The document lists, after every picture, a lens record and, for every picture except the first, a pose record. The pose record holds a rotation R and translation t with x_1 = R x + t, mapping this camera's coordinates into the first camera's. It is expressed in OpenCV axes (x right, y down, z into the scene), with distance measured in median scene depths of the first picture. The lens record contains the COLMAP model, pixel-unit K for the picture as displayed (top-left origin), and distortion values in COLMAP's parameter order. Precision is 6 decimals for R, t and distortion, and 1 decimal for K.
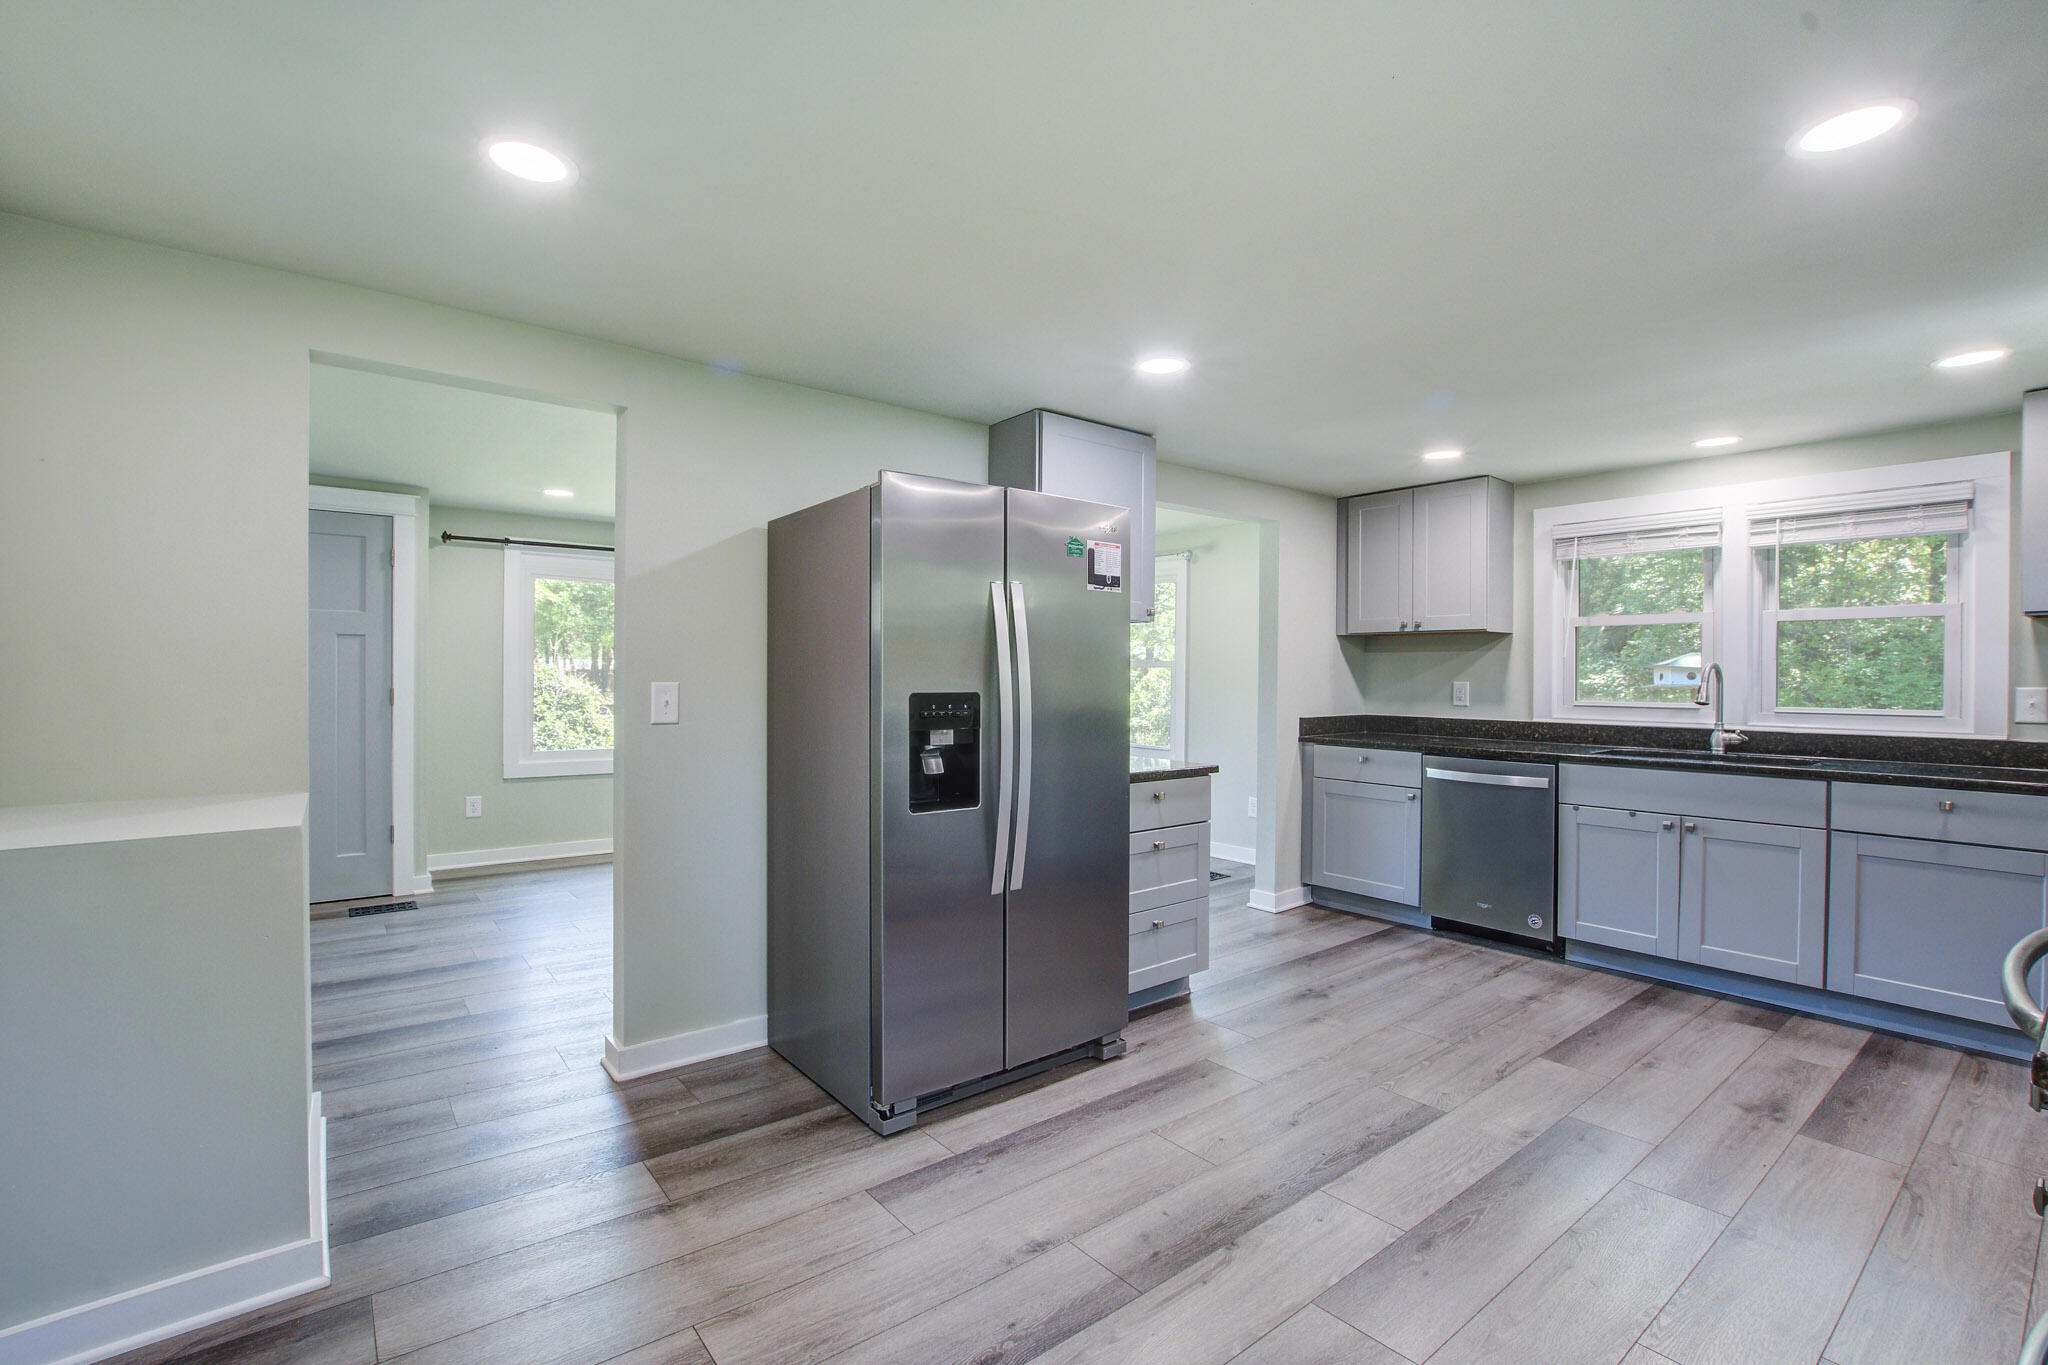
lens RADIAL K [[909.5, 0, 1009.4], [0, 909.5, 688.2], [0, 0, 1]] dist [-0.026171, 0.000538]
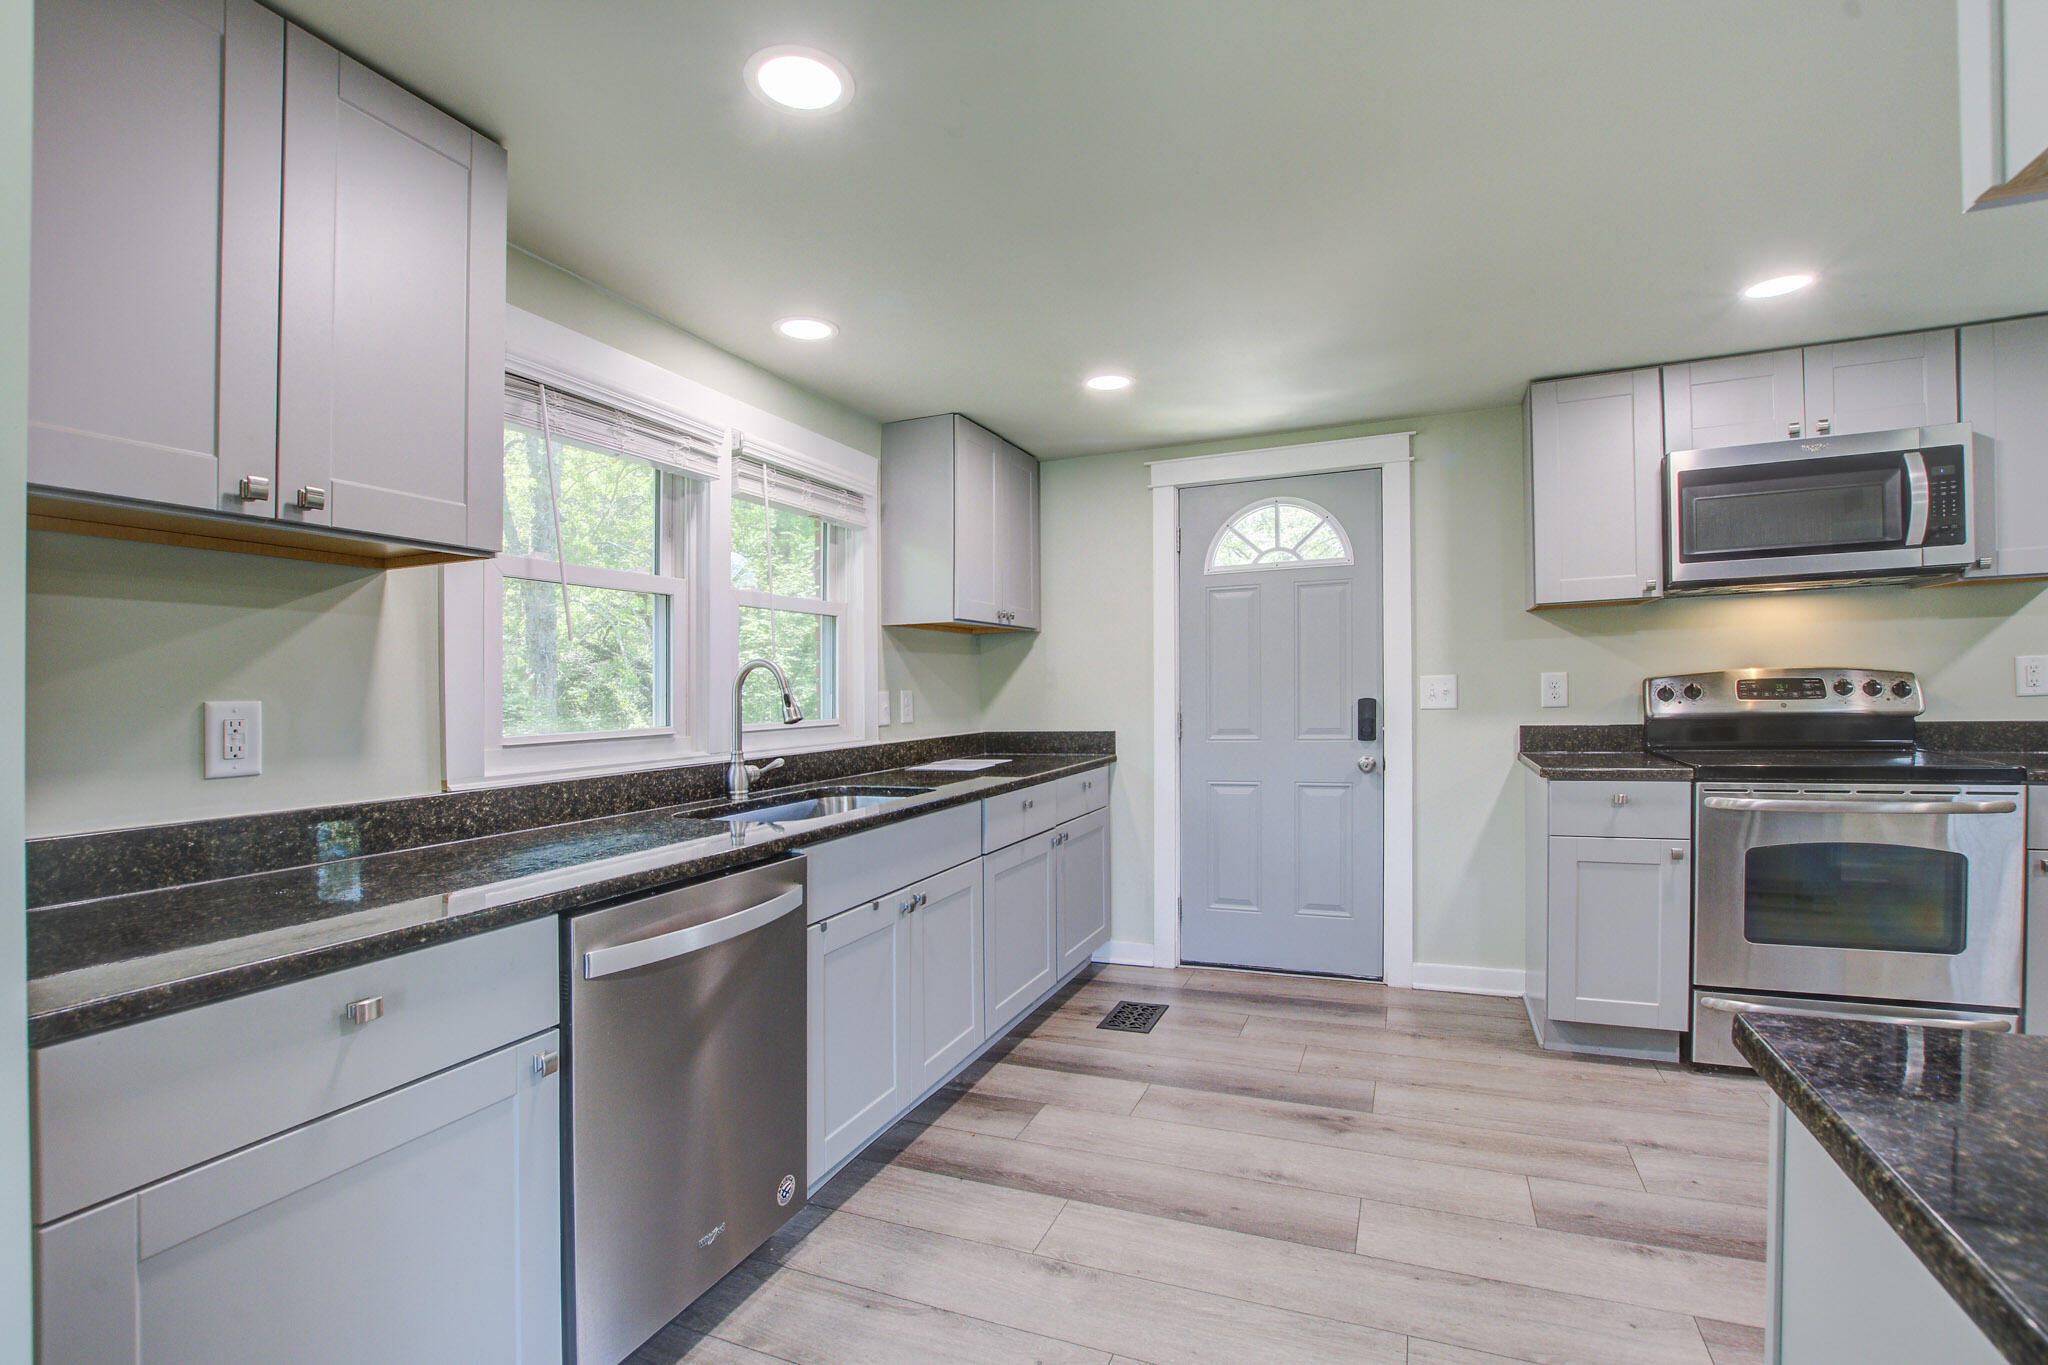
lens RADIAL K [[918.0, 0, 1022.9], [0, 918.0, 705.4], [0, 0, 1]] dist [-0.028086, 0.000861]
pose [[-0.488696, -0.007128, 0.872425, 0.107093], [0.031162, 0.999186, 0.025620, -0.005910], [-0.871898, 0.039707, -0.488076, 1.154400]]
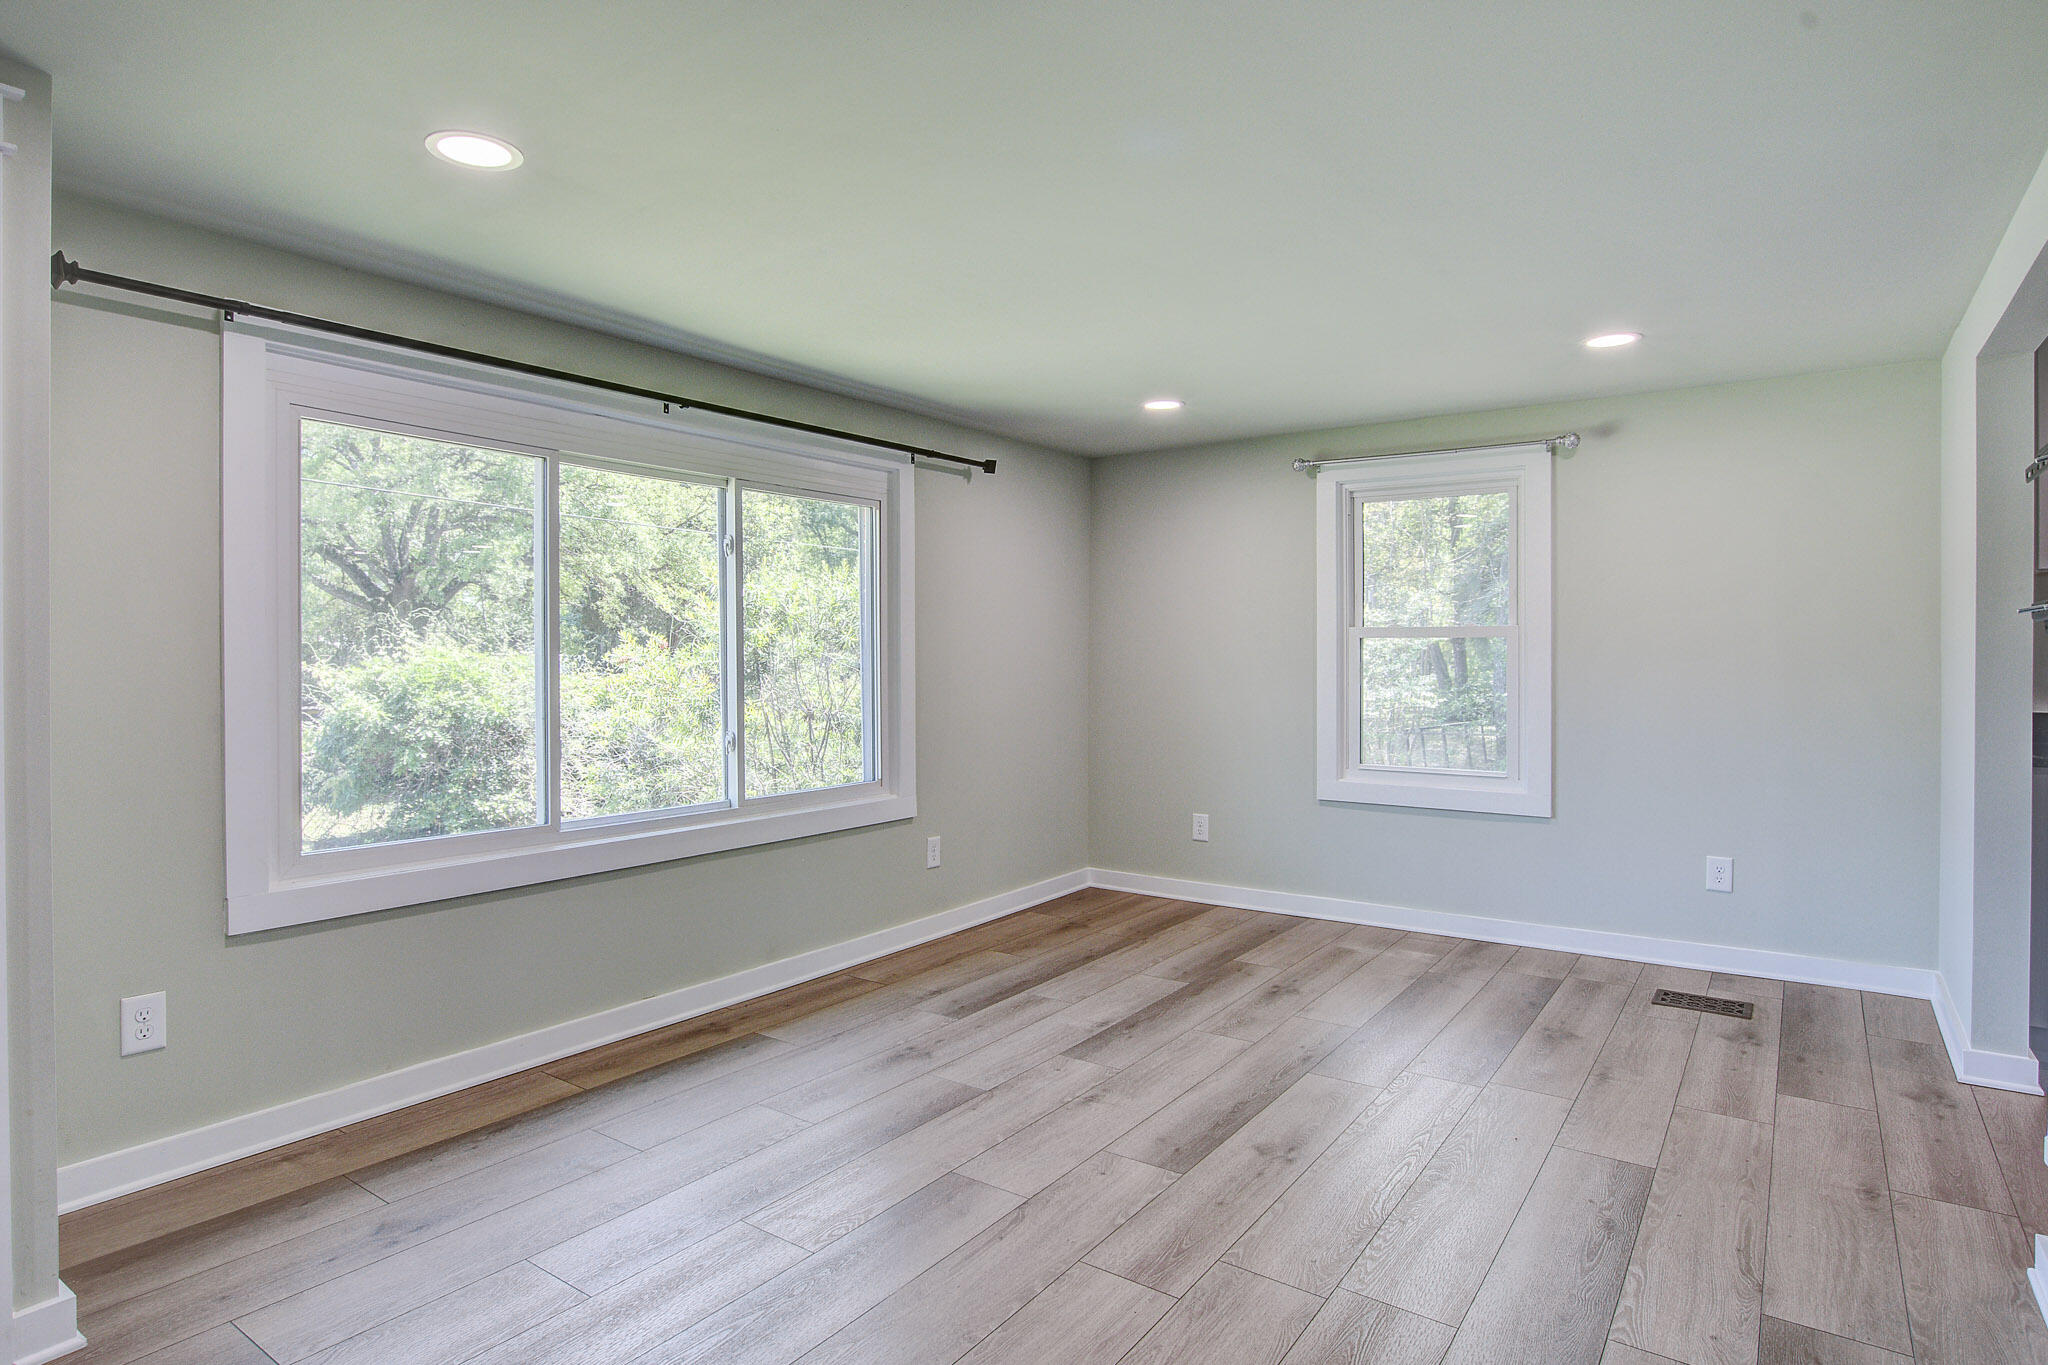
lens RADIAL K [[1115.4, 0, 1017.6], [0, 1115.4, 673.8], [0, 0, 1]] dist [-0.053202, 0.029212]
pose [[0.957452, -0.016746, 0.288108, -0.565156], [0.016534, 0.999858, 0.003167, -0.009488], [-0.288120, 0.001731, 0.957593, 0.702160]]
